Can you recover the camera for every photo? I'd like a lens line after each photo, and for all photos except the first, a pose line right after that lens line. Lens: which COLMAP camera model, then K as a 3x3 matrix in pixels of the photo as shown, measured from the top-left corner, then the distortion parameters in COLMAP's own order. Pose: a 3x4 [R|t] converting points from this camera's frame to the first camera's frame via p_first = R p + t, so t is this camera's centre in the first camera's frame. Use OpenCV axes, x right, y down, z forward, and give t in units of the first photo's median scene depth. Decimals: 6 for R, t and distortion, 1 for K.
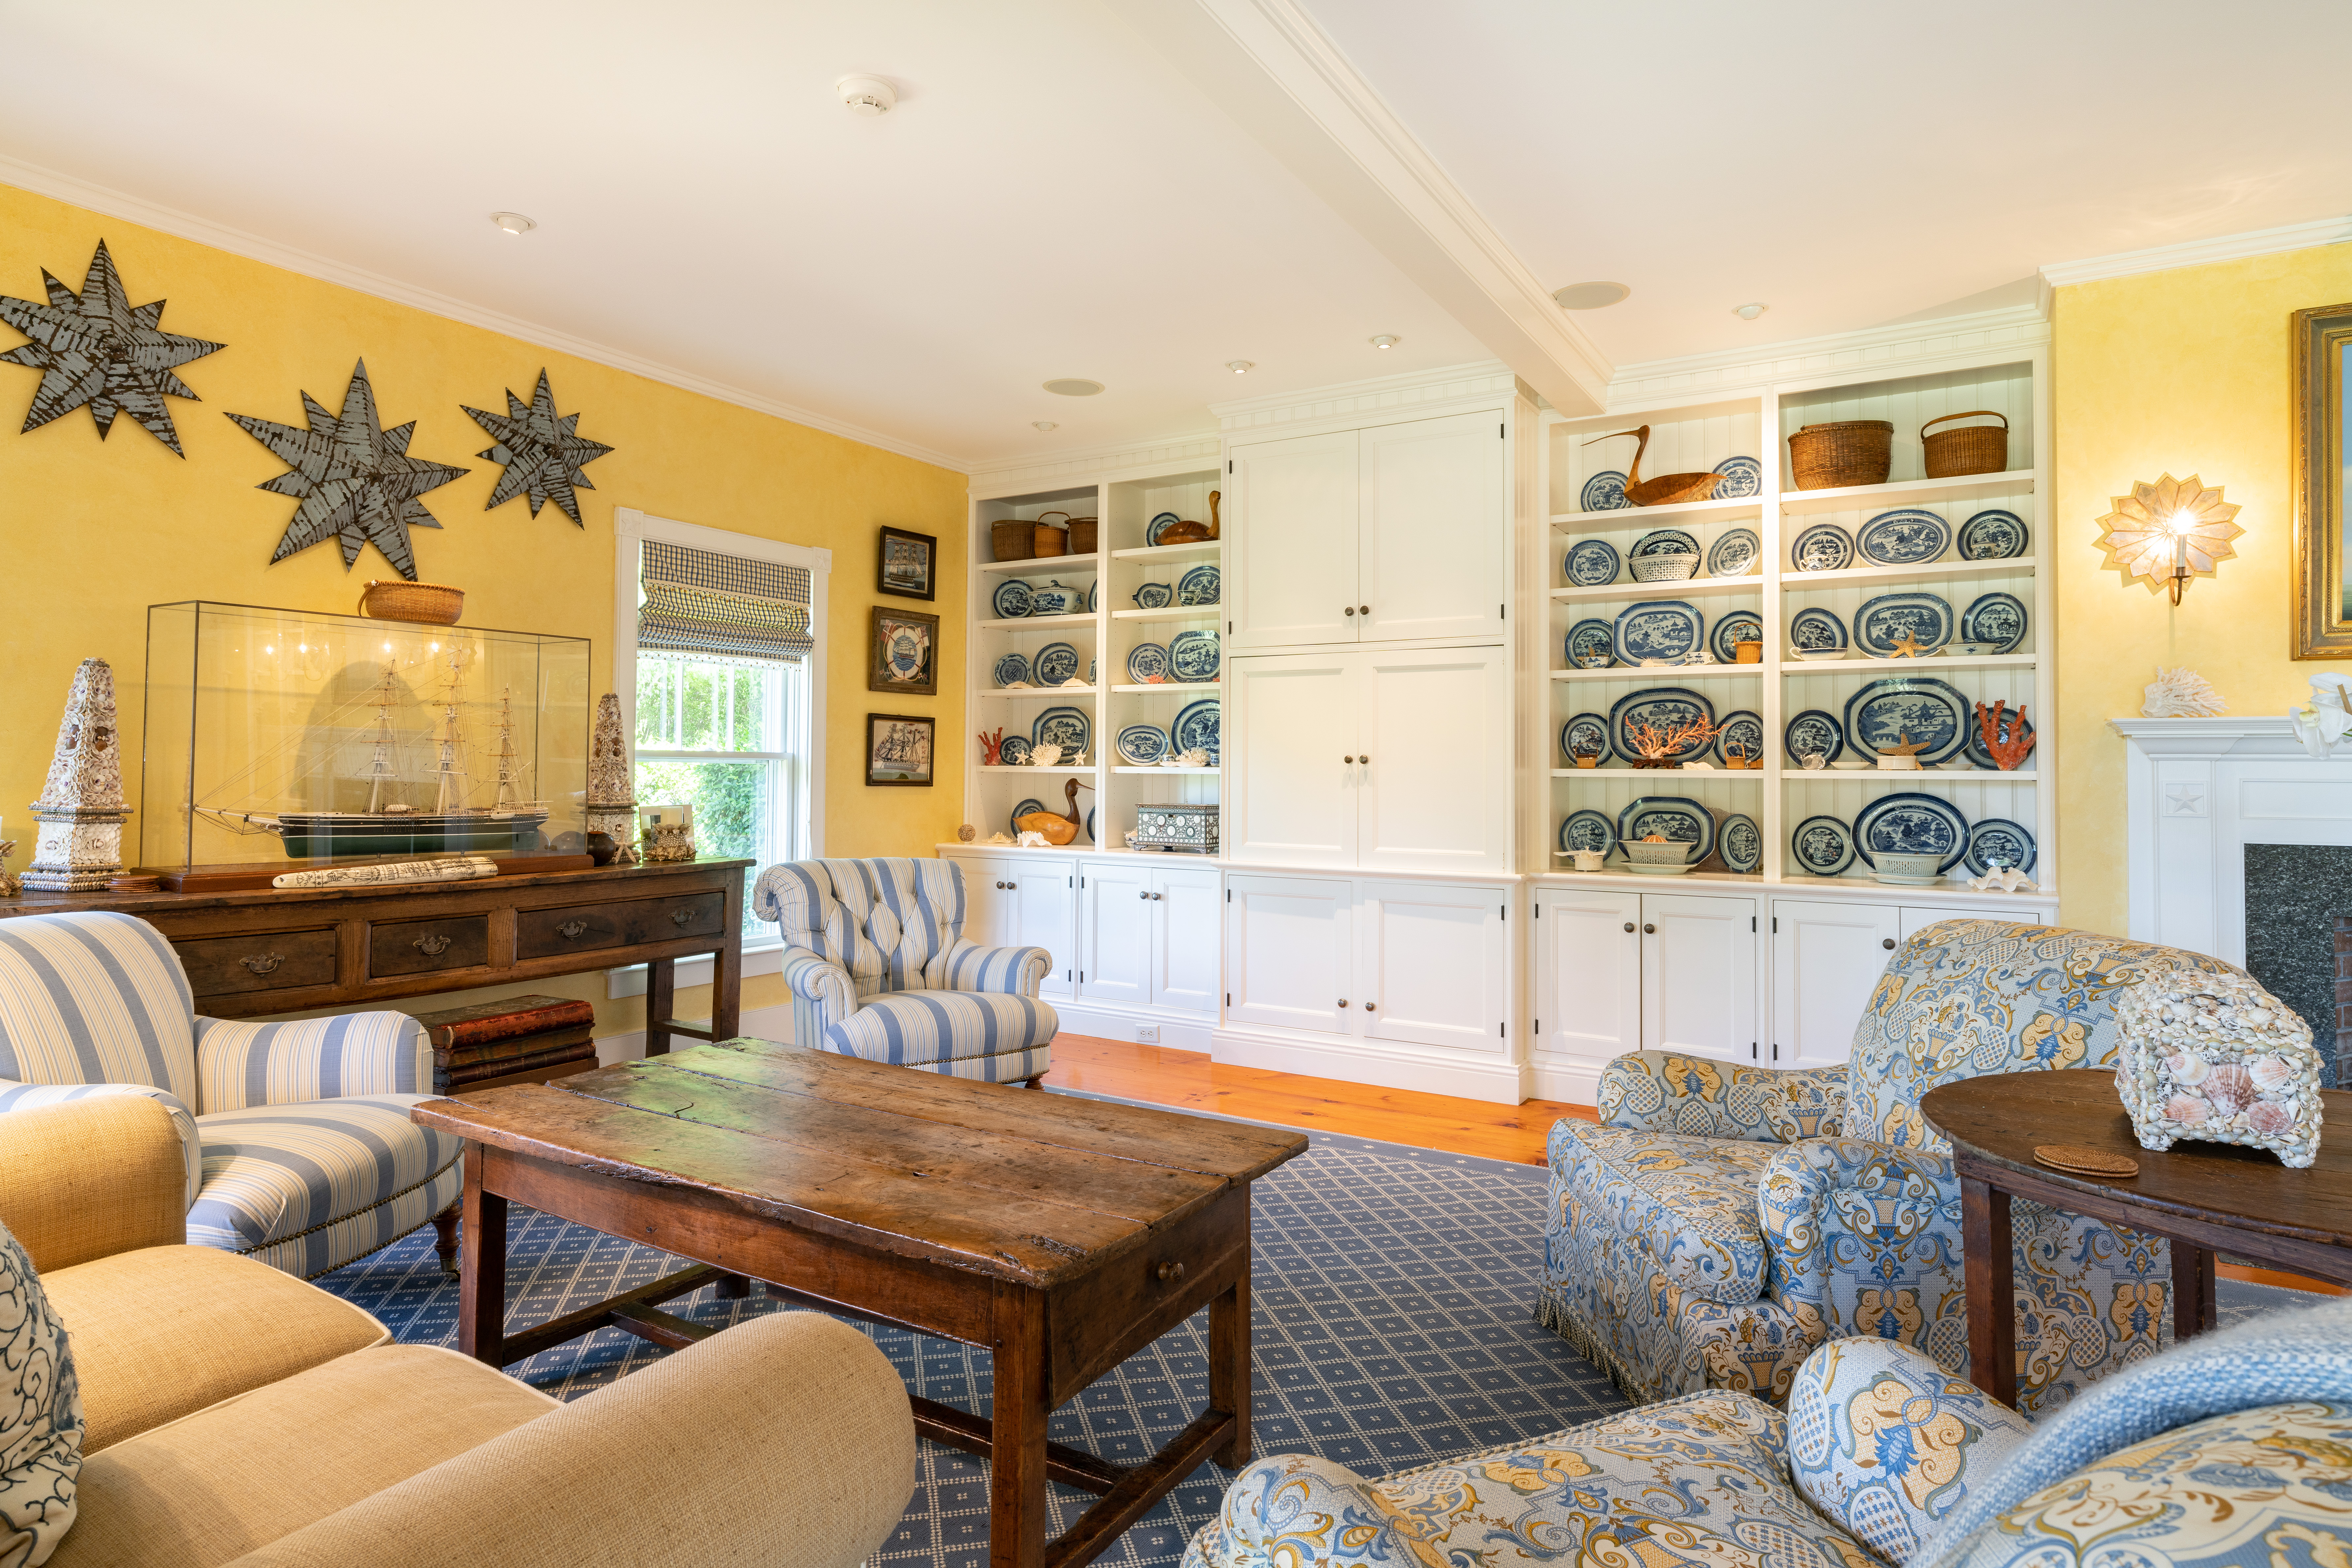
lens RADIAL K [[1294.7, 0, 1154.2], [0, 1294.7, 739.3], [0, 0, 1]] dist [0.003004, 0.001109]
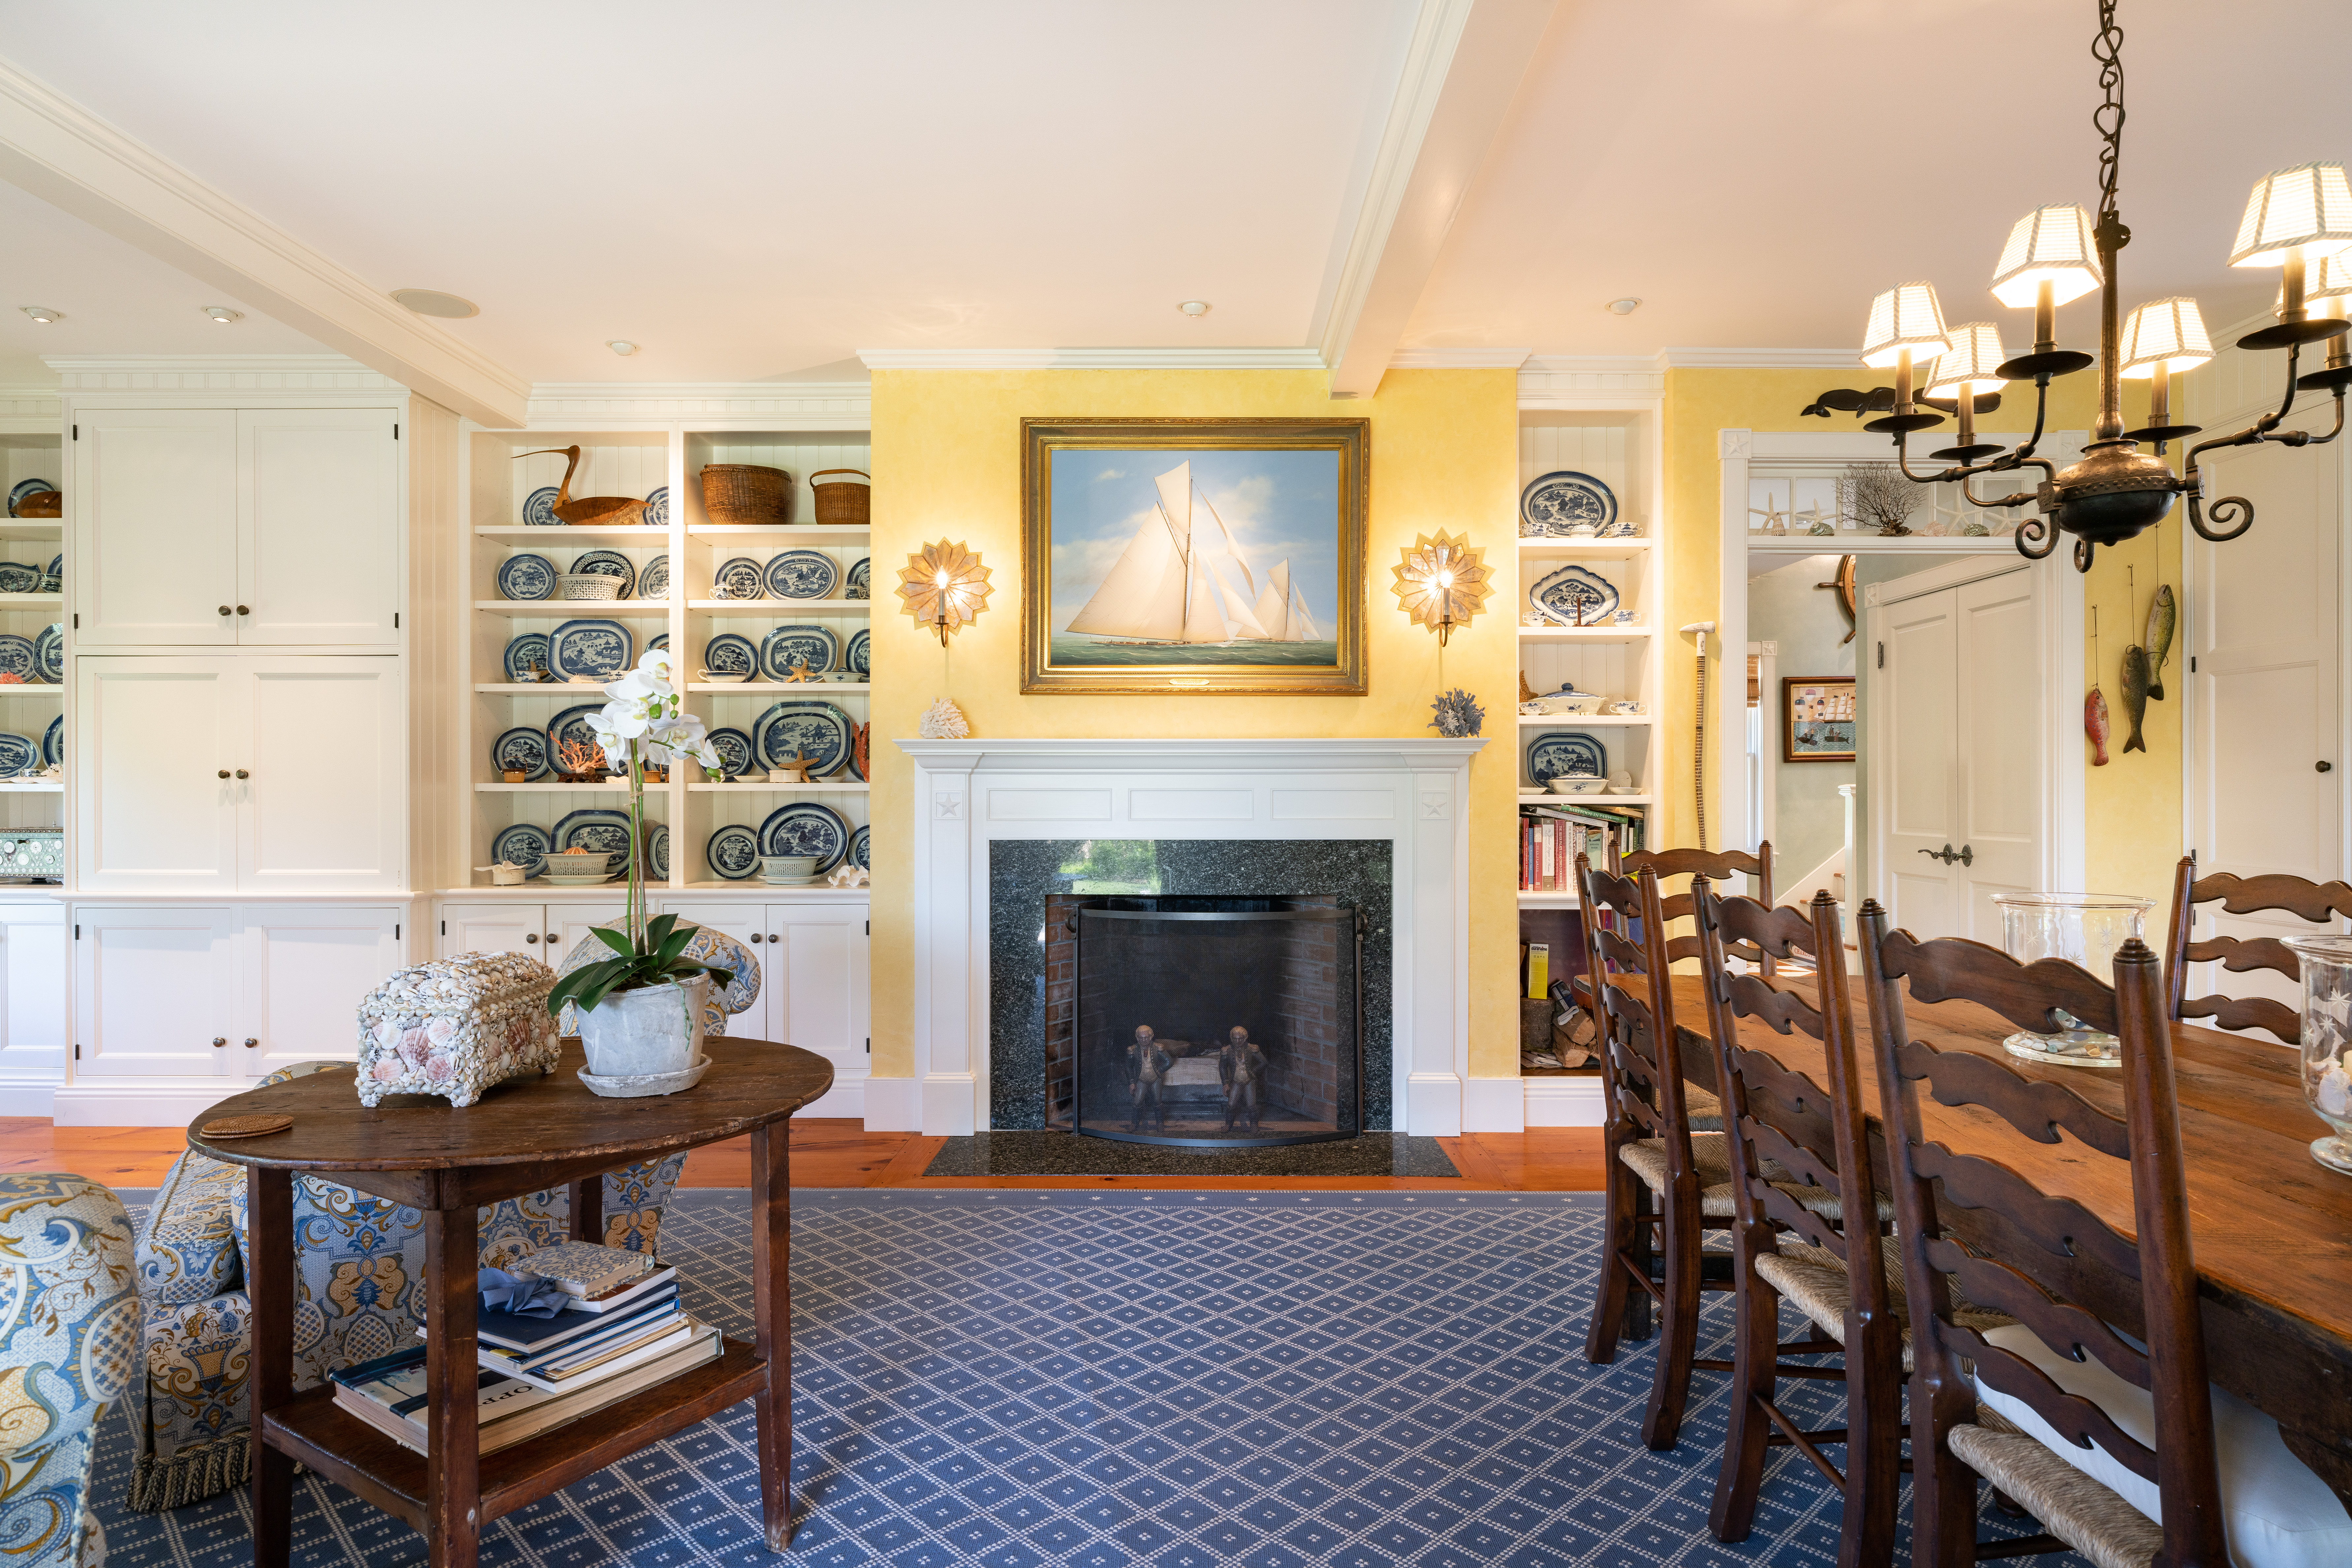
lens RADIAL K [[1294.7, 0, 1165.9], [0, 1294.7, 785.2], [0, 0, 1]] dist [0.003004, 0.001109]
pose [[0.861325, -0.006007, 0.508019, 0.279877], [-0.006526, 0.999717, 0.022886, -0.001909], [-0.508012, -0.023028, 0.861042, -0.128598]]
